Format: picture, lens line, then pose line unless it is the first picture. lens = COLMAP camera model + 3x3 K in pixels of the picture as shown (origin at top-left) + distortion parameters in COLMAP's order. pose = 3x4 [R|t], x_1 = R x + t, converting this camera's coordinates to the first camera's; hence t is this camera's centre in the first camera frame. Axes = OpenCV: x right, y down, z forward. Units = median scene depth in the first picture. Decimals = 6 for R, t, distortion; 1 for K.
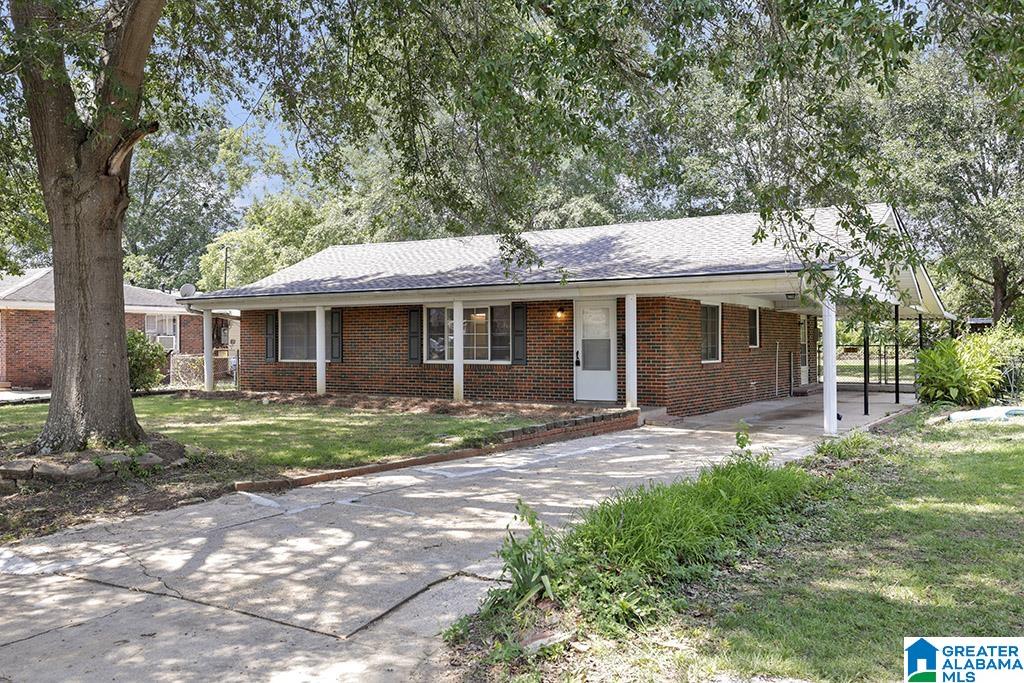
lens RADIAL K [[896.7, 0, 512.0], [0, 896.7, 341.5], [0, 0, 1]] dist [0.056118, -0.004486]
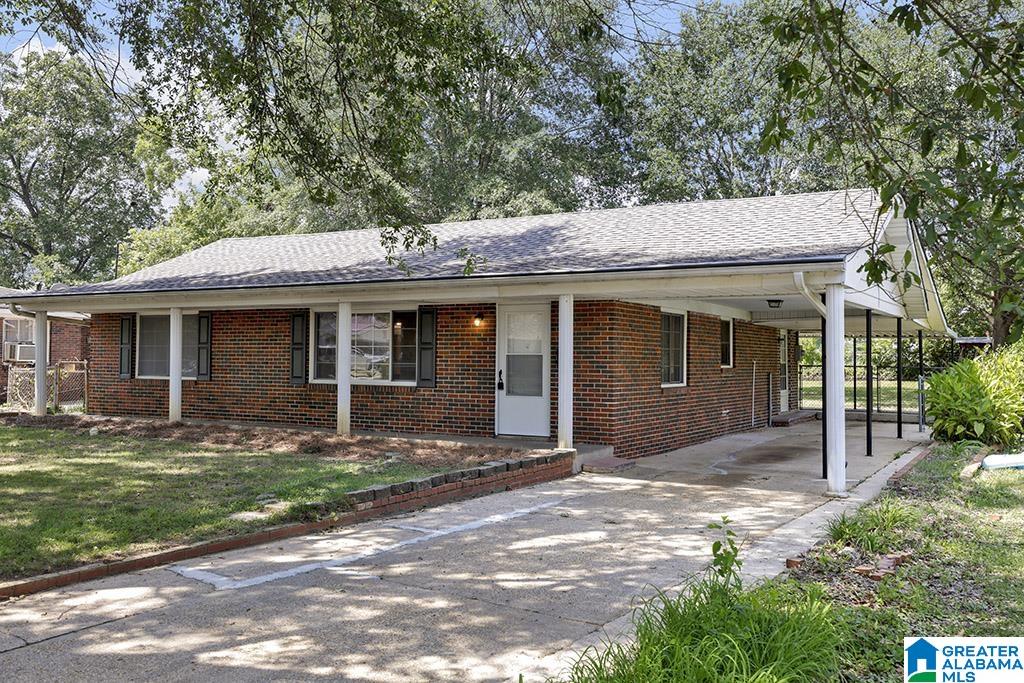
lens RADIAL K [[898.0, 0, 512.0], [0, 898.0, 341.5], [0, 0, 1]] dist [0.048331, 0.003603]
pose [[0.999295, 0.012973, 0.035236, 0.053992], [-0.012384, 0.999781, -0.016888, -0.000887], [-0.035448, 0.016439, 0.999236, 0.227237]]
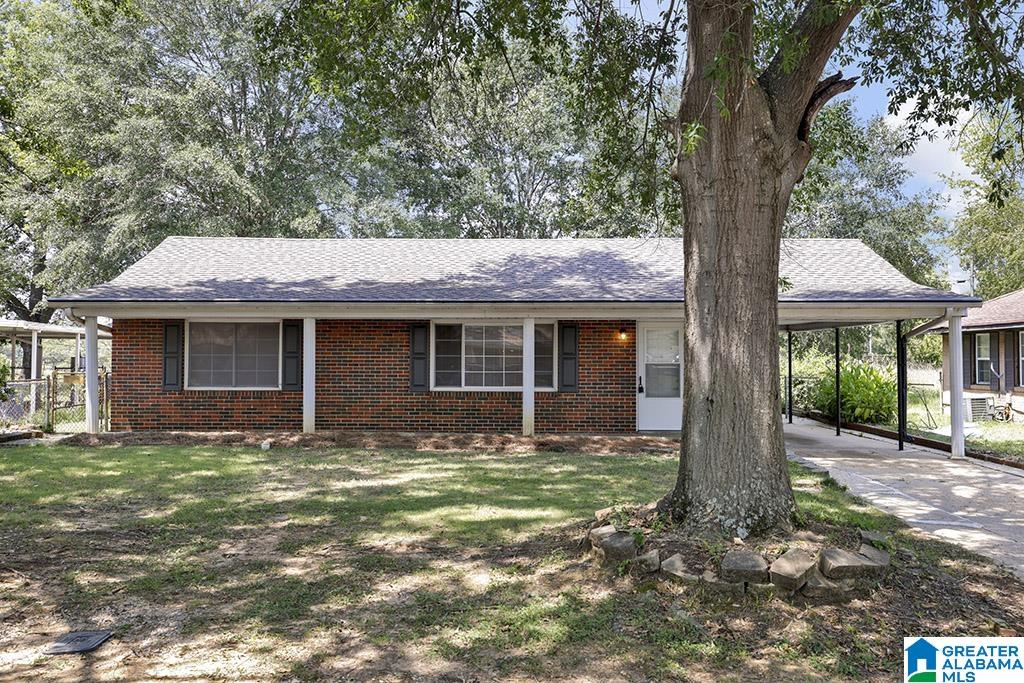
lens RADIAL K [[942.3, 0, 512.0], [0, 942.3, 341.5], [0, 0, 1]] dist [0.068968, -0.000182]
pose [[0.859261, 0.017666, 0.511233, -0.515357], [-0.007820, 0.999740, -0.021402, -0.003259], [-0.511478, 0.014392, 0.859176, 0.237296]]
